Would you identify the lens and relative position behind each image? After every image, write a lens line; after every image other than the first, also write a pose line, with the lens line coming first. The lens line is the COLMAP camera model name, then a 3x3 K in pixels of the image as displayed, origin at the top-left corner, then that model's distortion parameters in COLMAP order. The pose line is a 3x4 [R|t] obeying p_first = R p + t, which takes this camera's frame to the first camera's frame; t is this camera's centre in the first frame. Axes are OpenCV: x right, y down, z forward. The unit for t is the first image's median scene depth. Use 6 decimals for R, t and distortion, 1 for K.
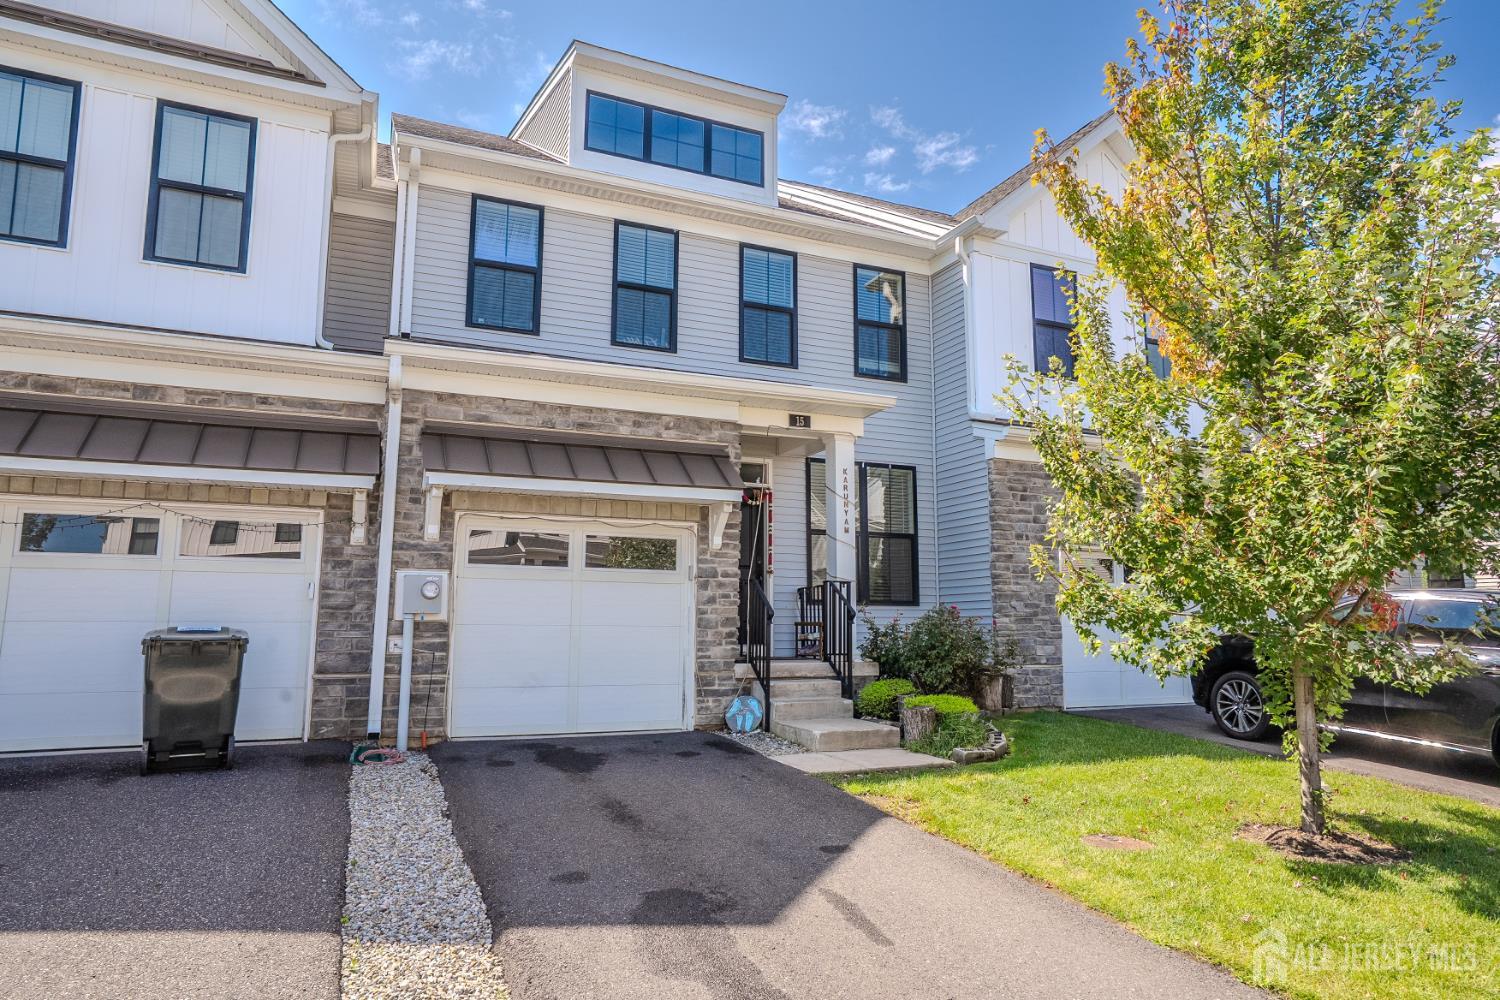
lens RADIAL K [[931.4, 0, 748.0], [0, 931.4, 515.6], [0, 0, 1]] dist [-0.022132, 0.031843]
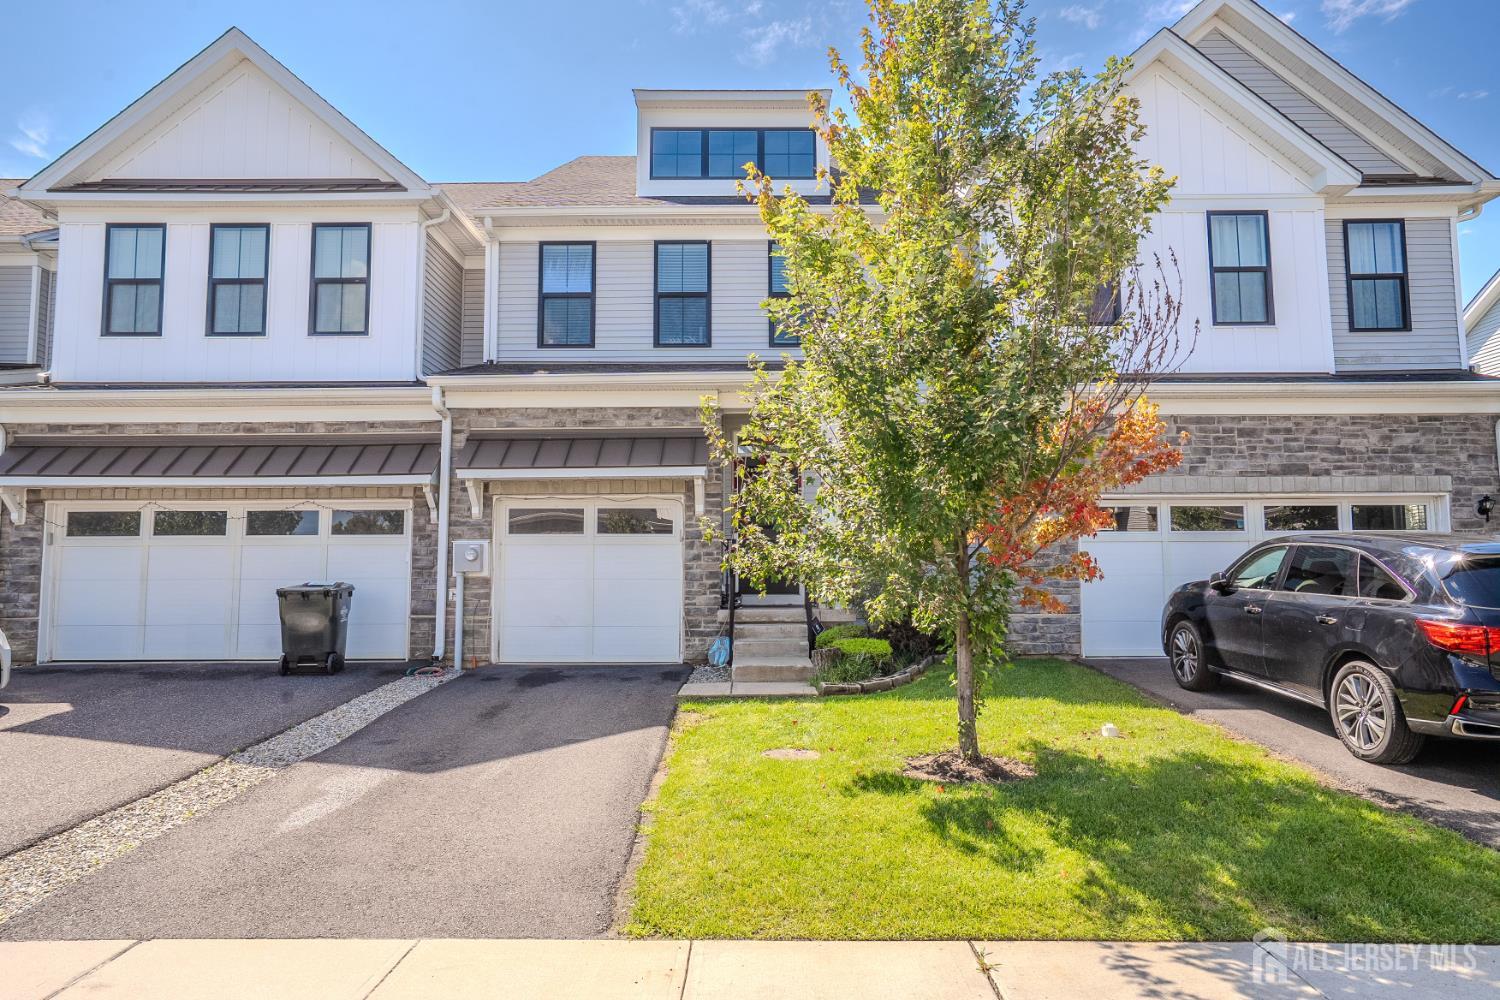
lens RADIAL K [[931.4, 0, 748.0], [0, 931.4, 515.6], [0, 0, 1]] dist [-0.022132, 0.031843]
pose [[0.913168, -0.034344, -0.406135, 0.538223], [0.056102, 0.997550, 0.041786, -0.011058], [0.403705, -0.060942, 0.912857, -0.079274]]
